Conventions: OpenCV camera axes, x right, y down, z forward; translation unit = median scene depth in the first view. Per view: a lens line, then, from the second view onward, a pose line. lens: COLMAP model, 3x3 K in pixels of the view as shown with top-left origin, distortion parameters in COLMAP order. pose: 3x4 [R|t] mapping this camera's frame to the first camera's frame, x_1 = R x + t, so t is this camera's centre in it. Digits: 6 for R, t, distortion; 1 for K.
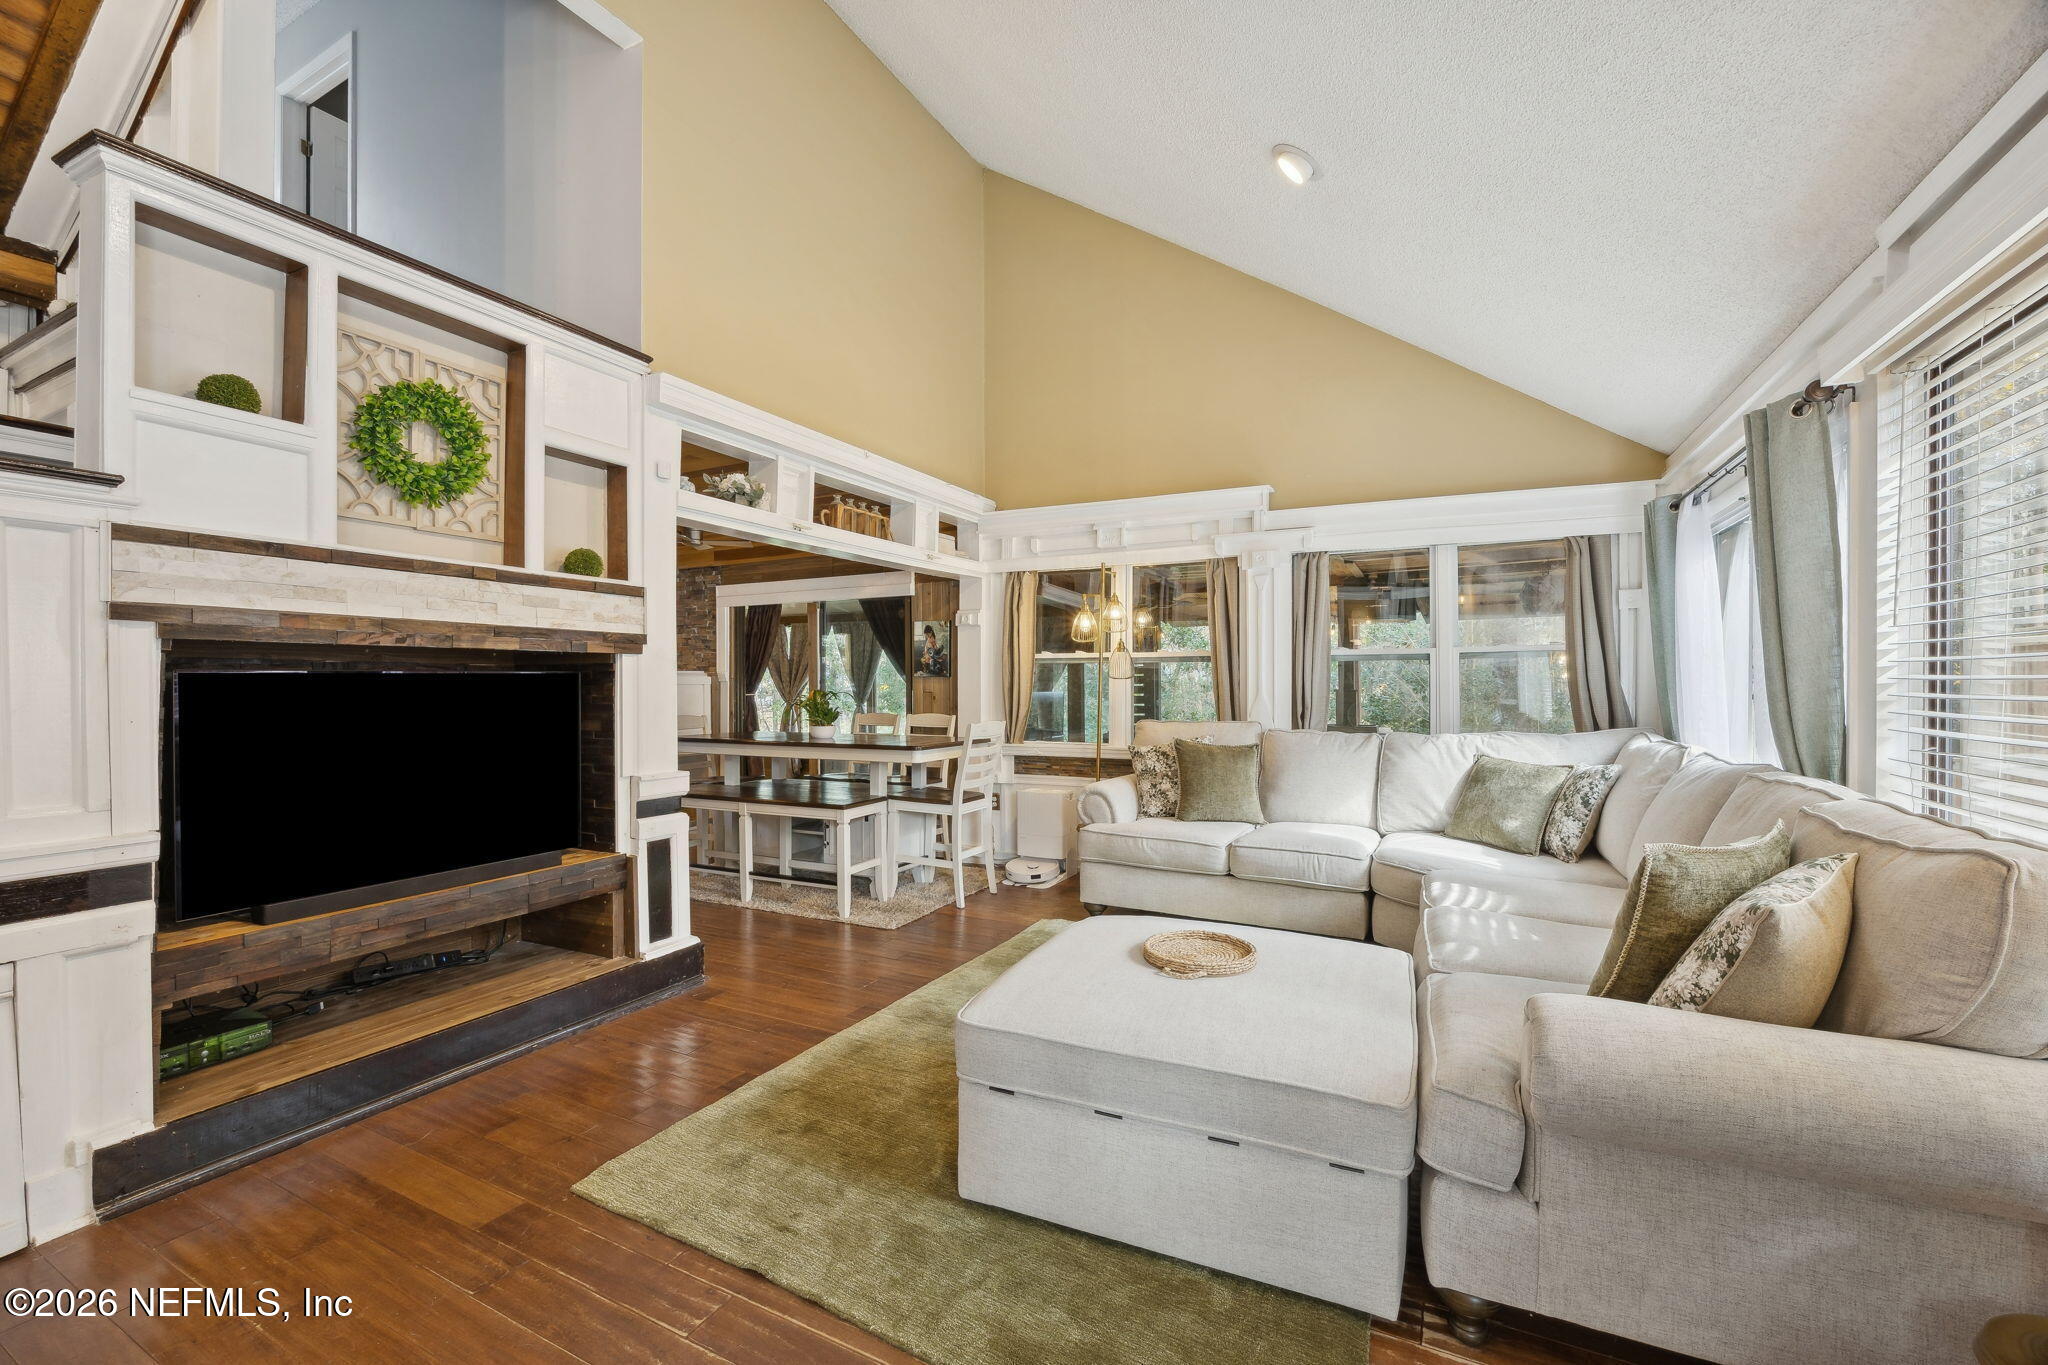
lens RADIAL K [[859.0, 0, 1024.0], [0, 859.0, 682.5], [0, 0, 1]] dist [-0.002809, -0.000370]
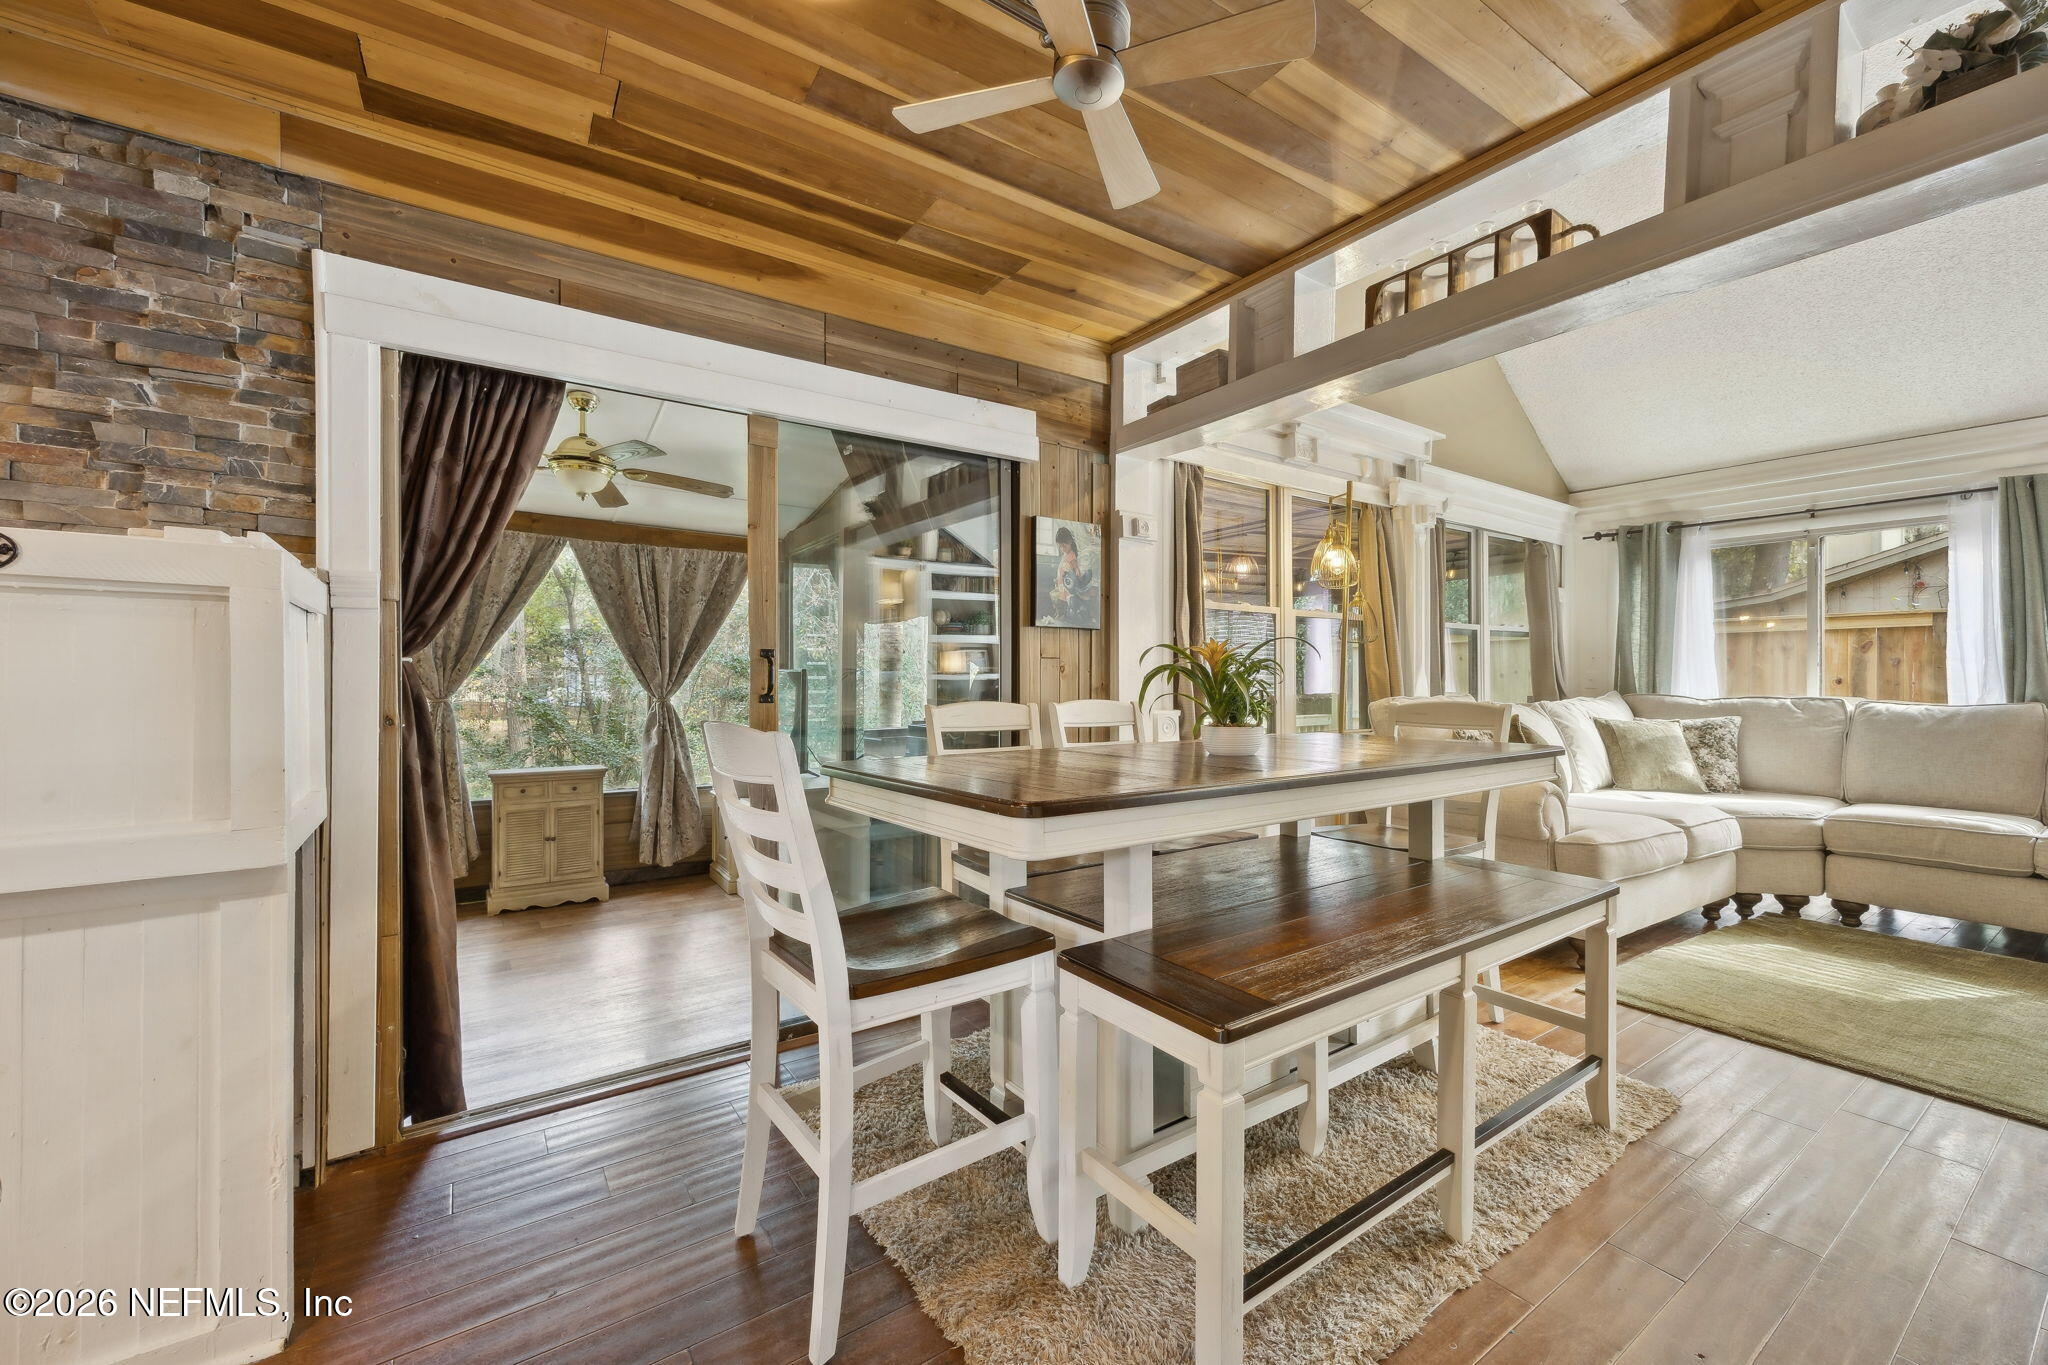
lens RADIAL K [[806.4, 0, 1024.0], [0, 806.4, 682.5], [0, 0, 1]] dist [-0.001069, -0.000084]
pose [[0.476054, -0.009939, 0.879360, -0.731032], [-0.005469, 0.999883, 0.014263, 0.024458], [-0.879399, -0.011599, 0.475944, 1.071716]]
